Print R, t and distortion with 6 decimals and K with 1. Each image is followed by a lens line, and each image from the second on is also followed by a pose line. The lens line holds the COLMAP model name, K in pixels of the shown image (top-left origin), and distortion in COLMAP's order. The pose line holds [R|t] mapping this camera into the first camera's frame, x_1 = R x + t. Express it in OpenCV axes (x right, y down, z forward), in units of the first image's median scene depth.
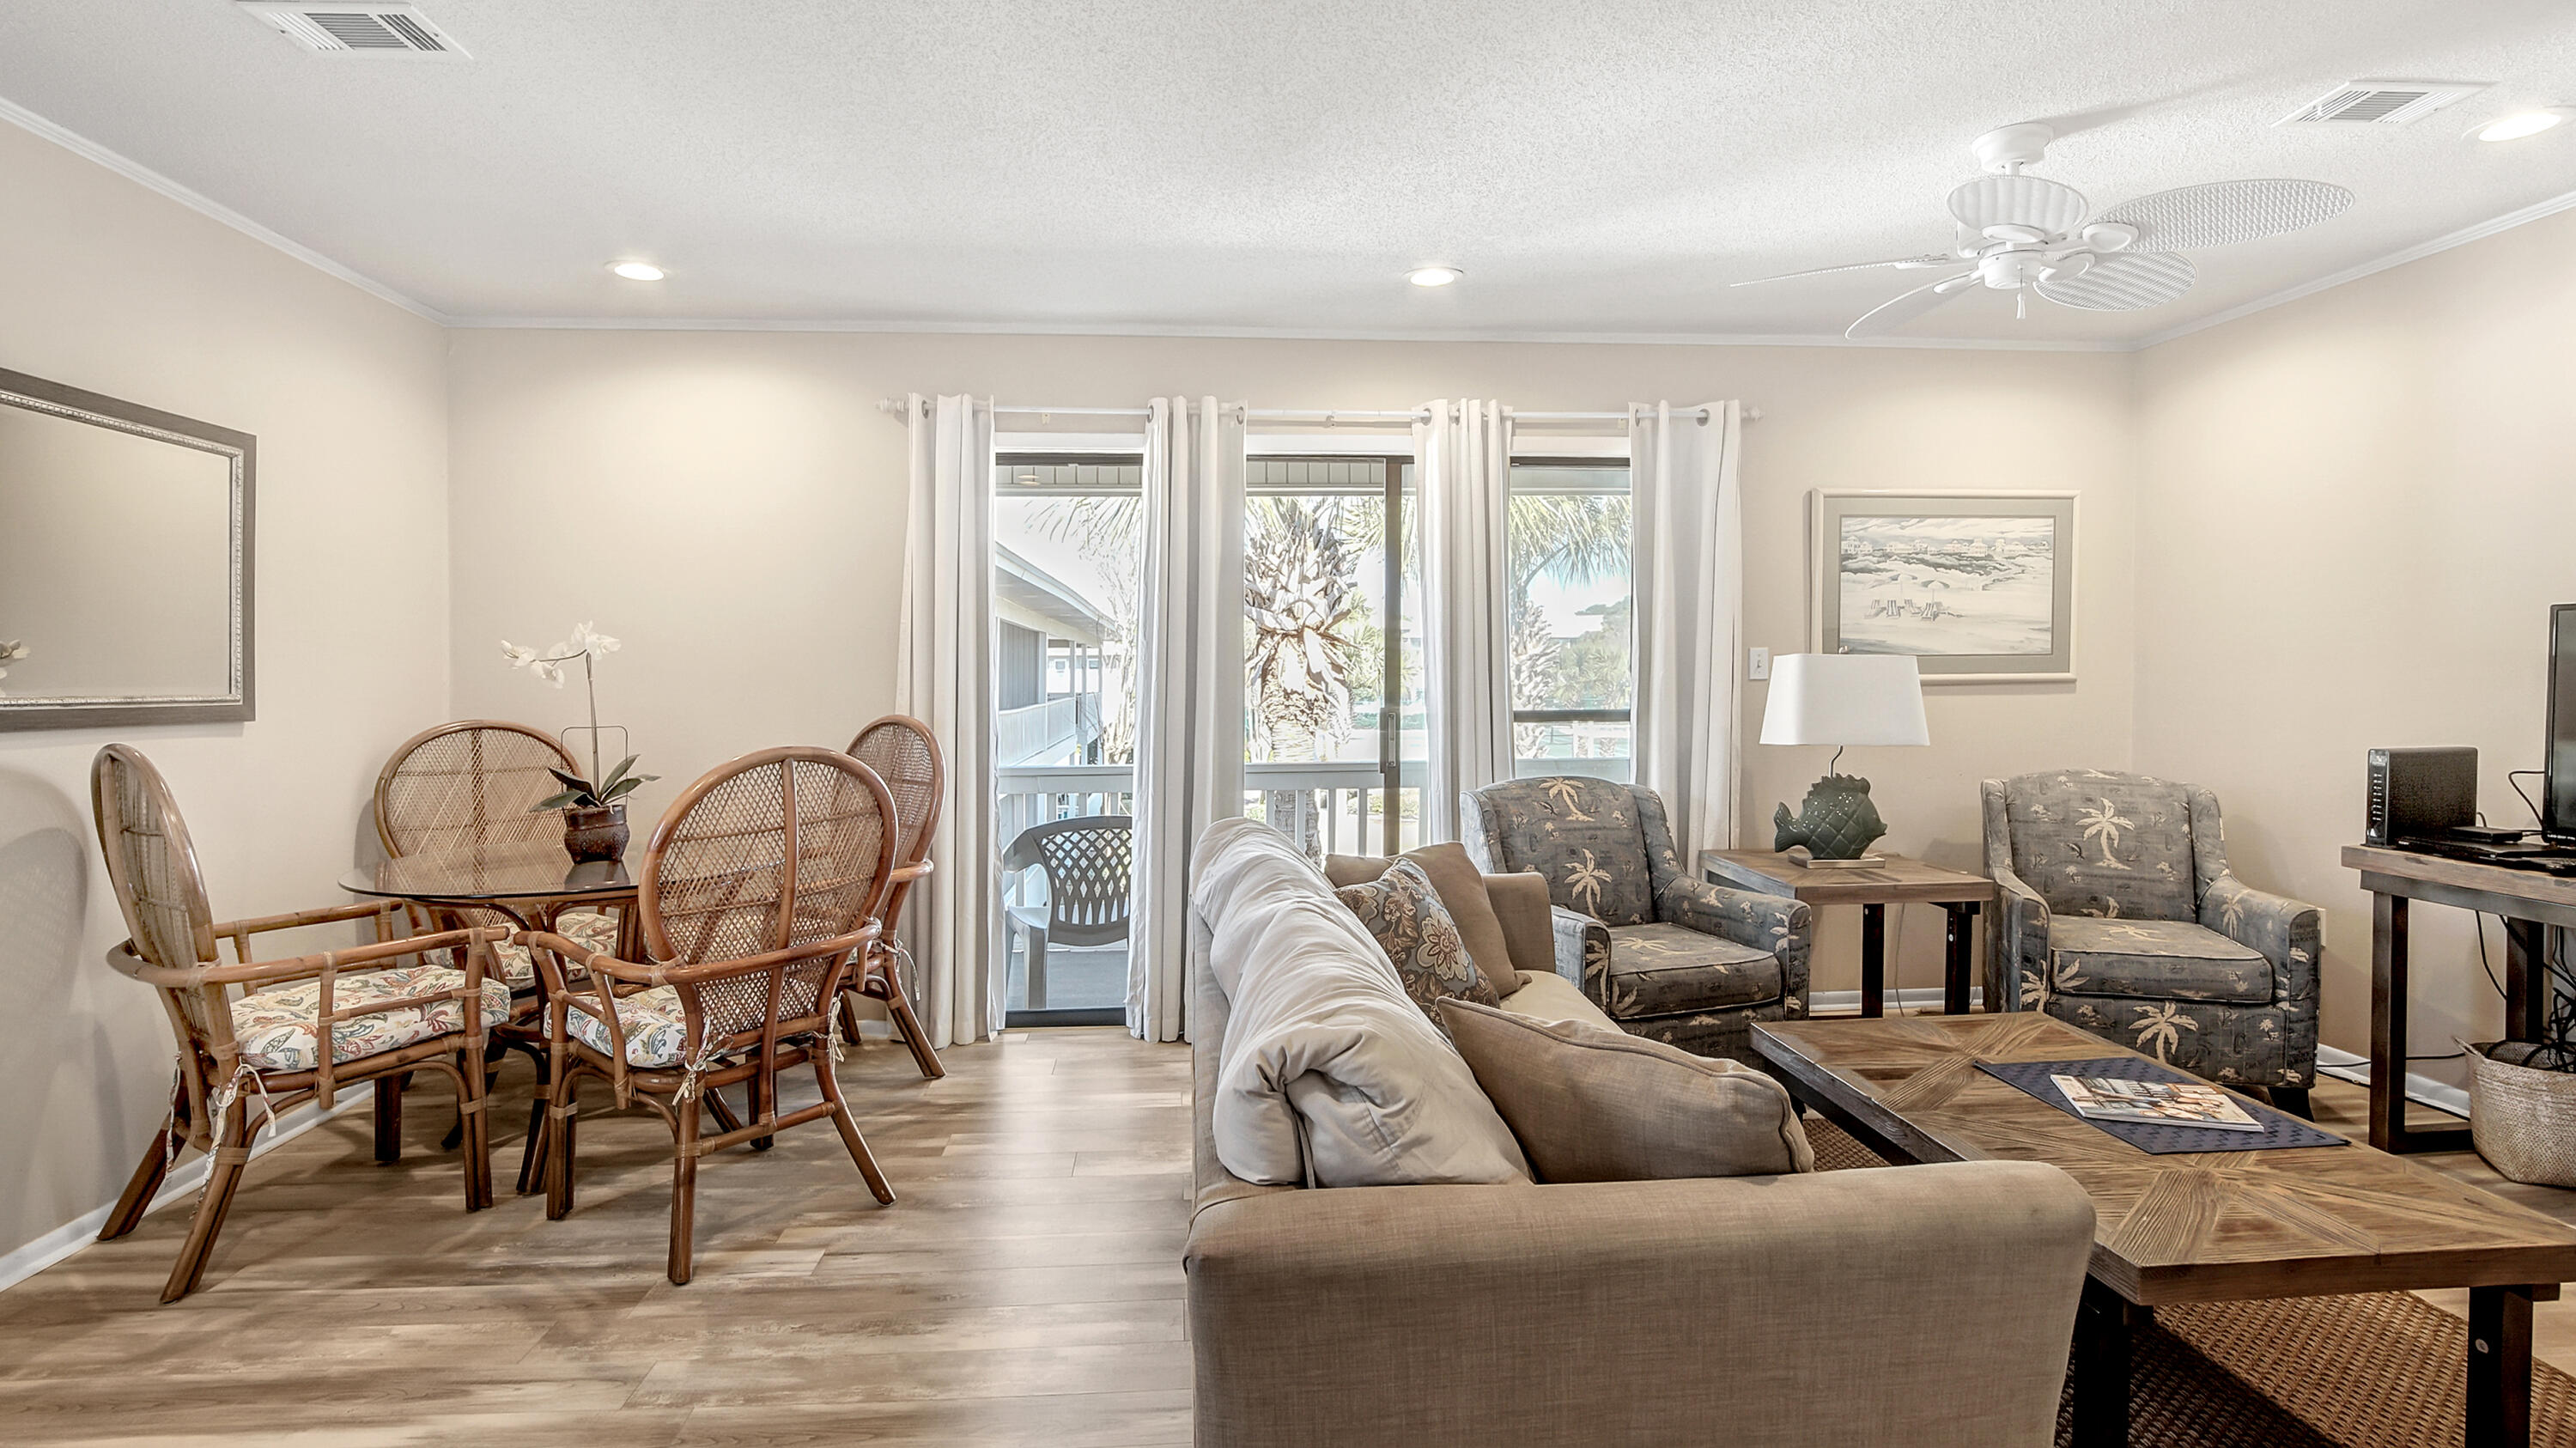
lens RADIAL K [[1257.4, 0, 1285.7], [0, 1257.4, 674.8], [0, 0, 1]] dist [-0.027632, 0.006614]
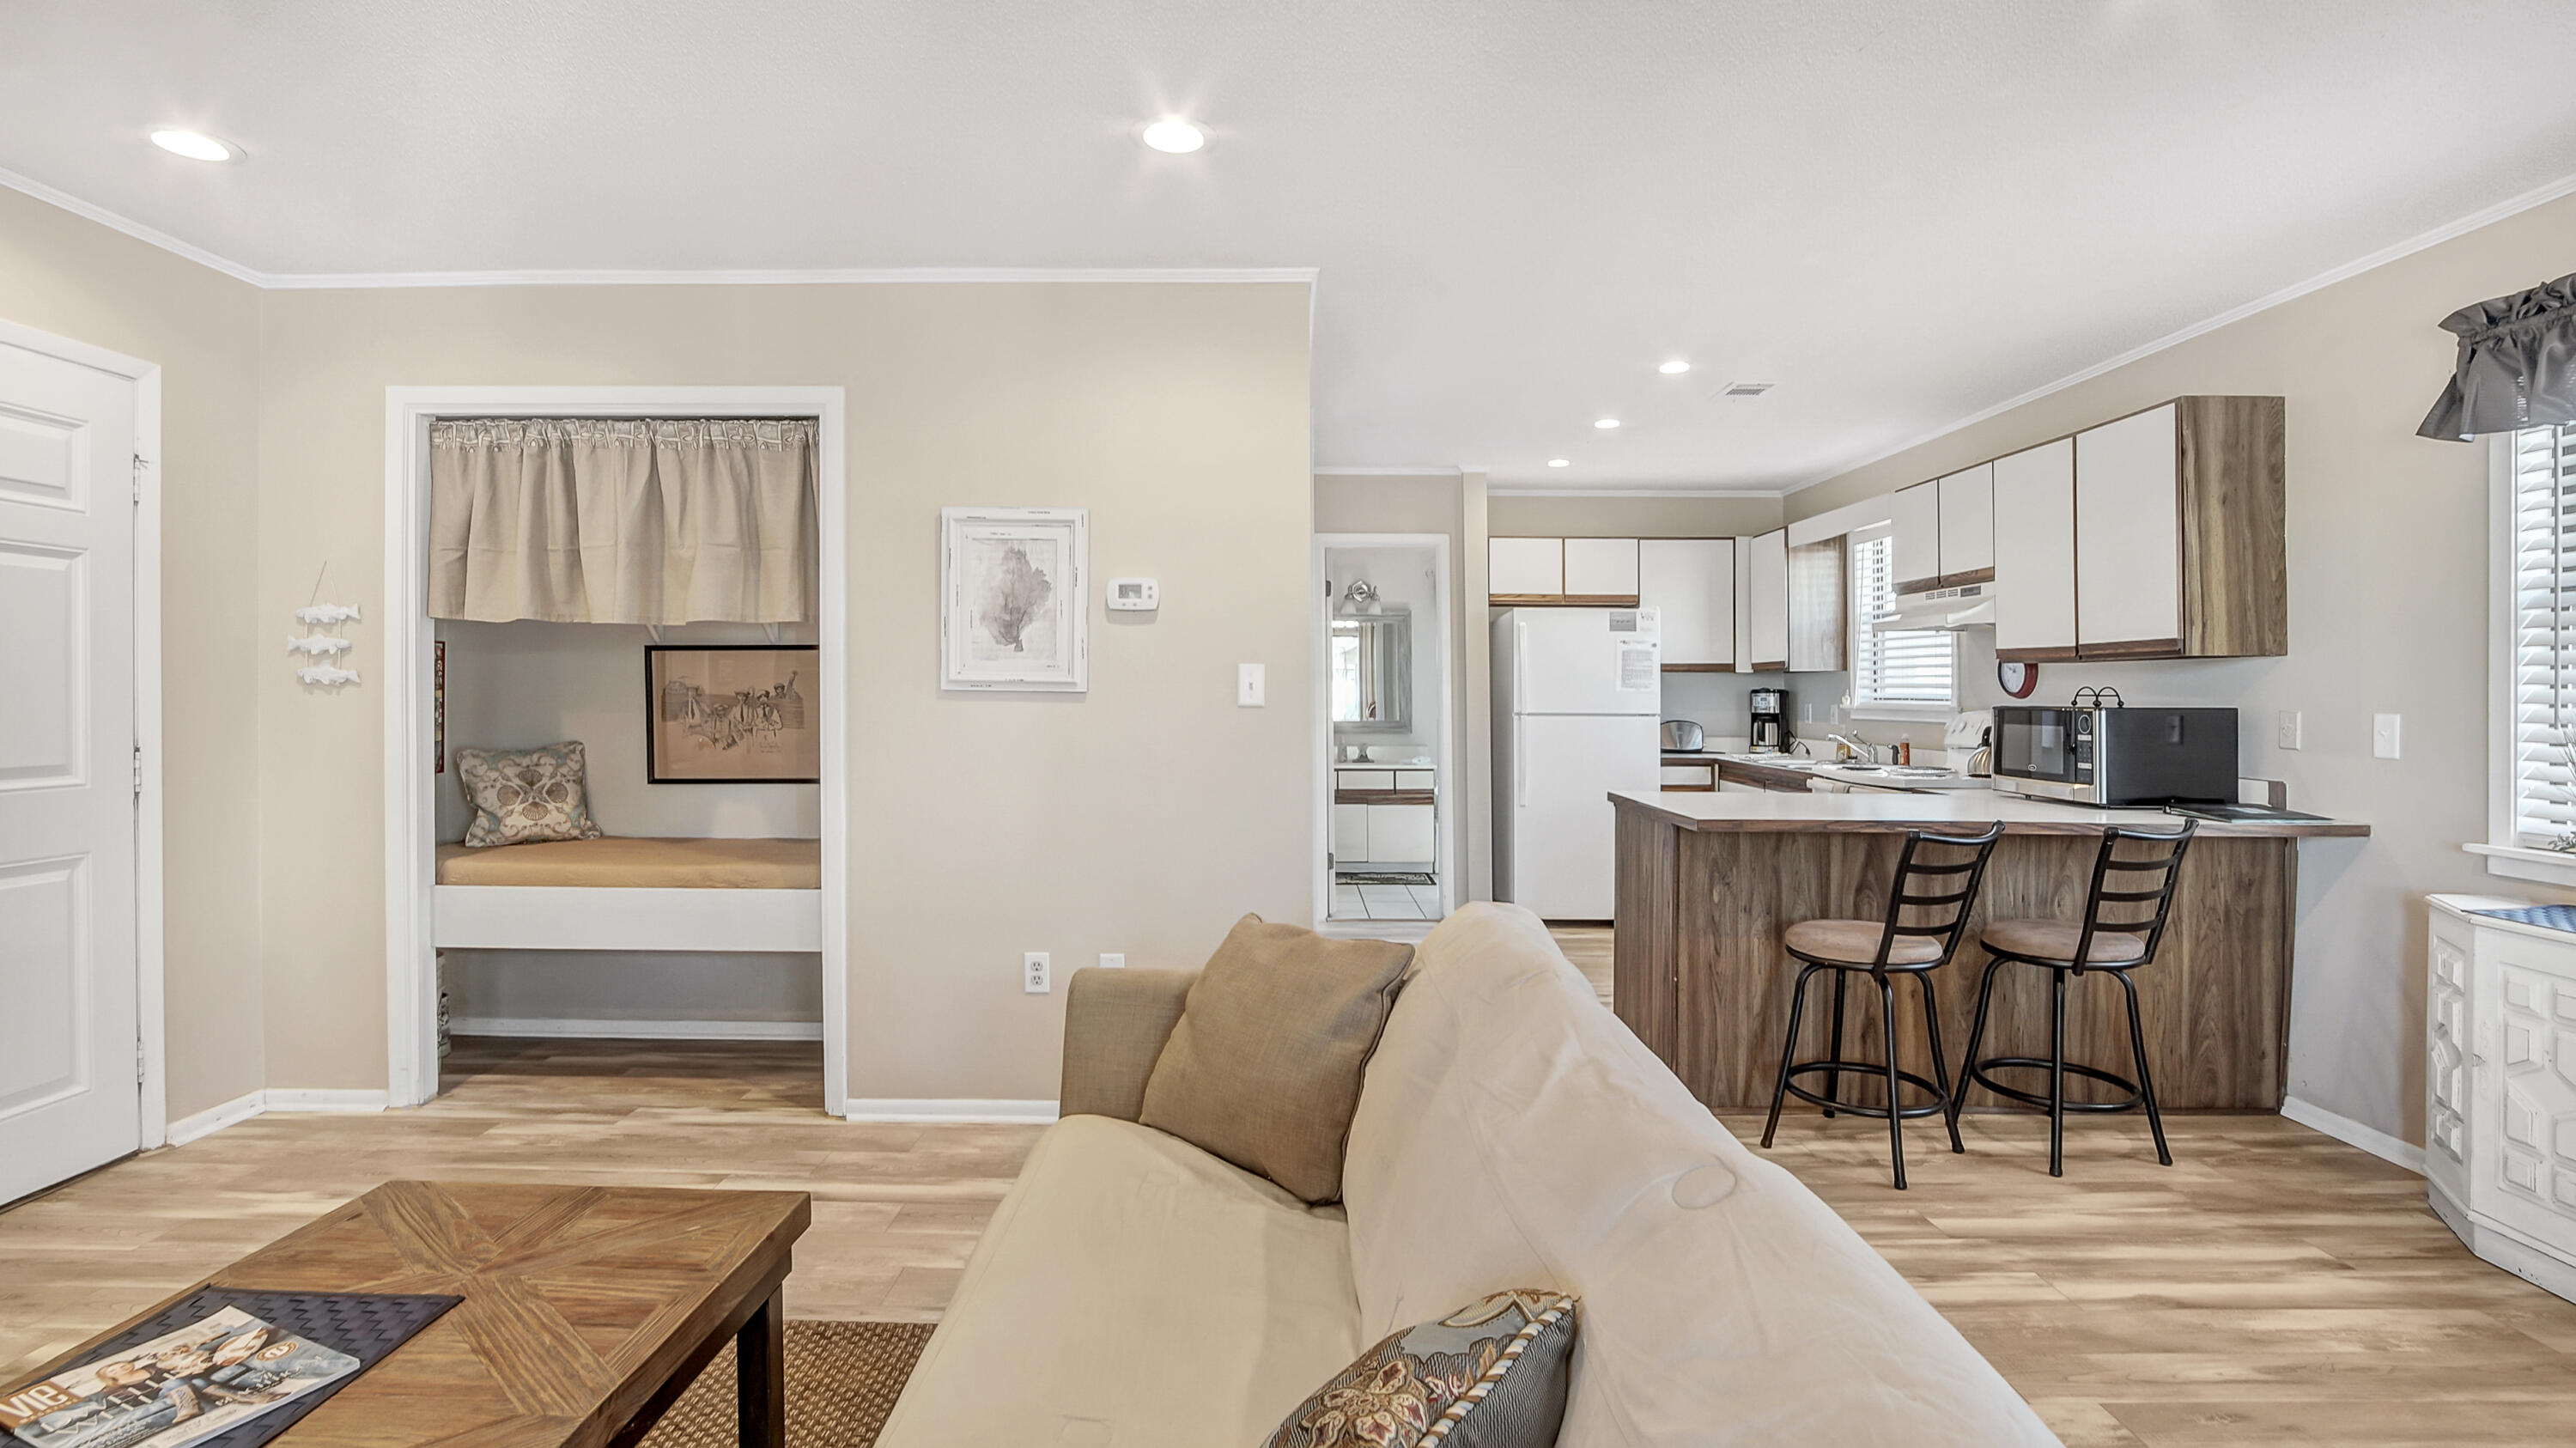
lens RADIAL K [[1224.7, 0, 1261.9], [0, 1224.7, 700.9], [0, 0, 1]] dist [-0.029693, 0.008752]
pose [[-0.995542, 0.001547, 0.094312, 0.065273], [0.001903, 0.999991, 0.003686, 0.001121], [-0.094305, 0.003849, -0.995536, 0.965079]]
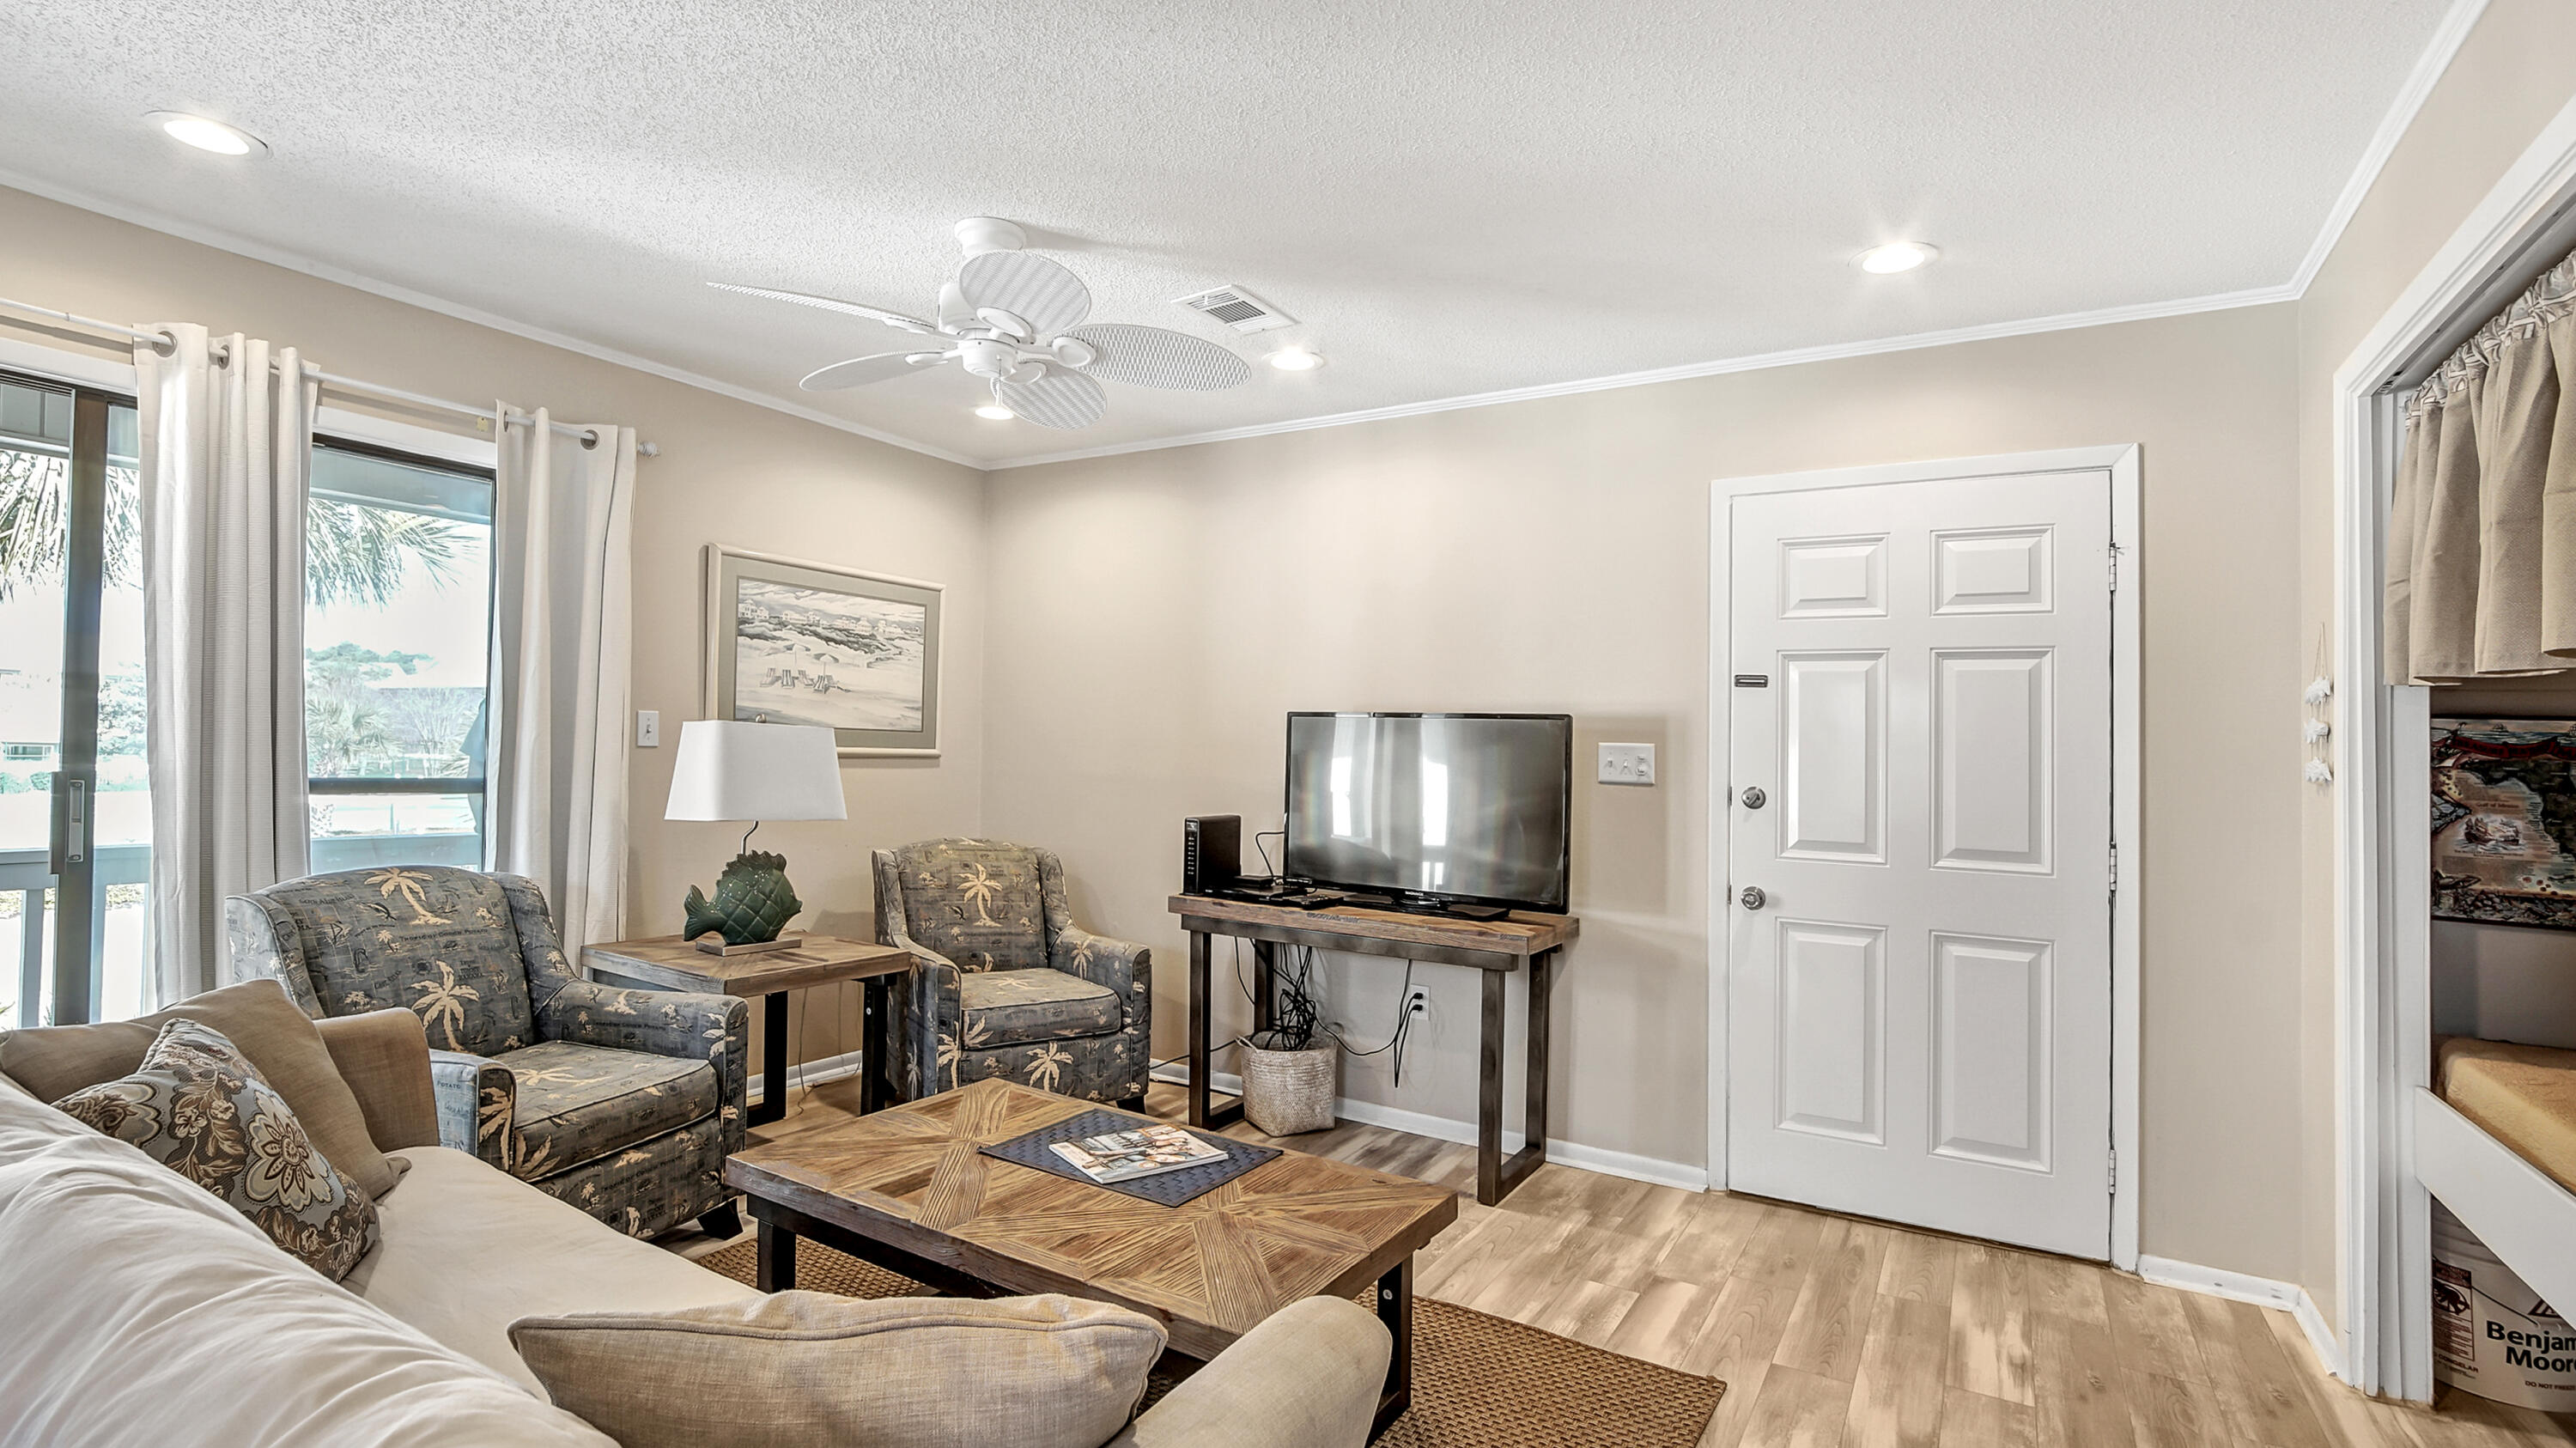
lens RADIAL K [[1182.7, 0, 1283.3], [0, 1182.7, 755.2], [0, 0, 1]] dist [-0.021906, 0.000459]
pose [[0.588313, 0.025461, 0.808232, -0.043142], [-0.034076, 0.999397, -0.006679, 0.000275], [-0.807915, -0.023612, 0.588826, 0.187263]]
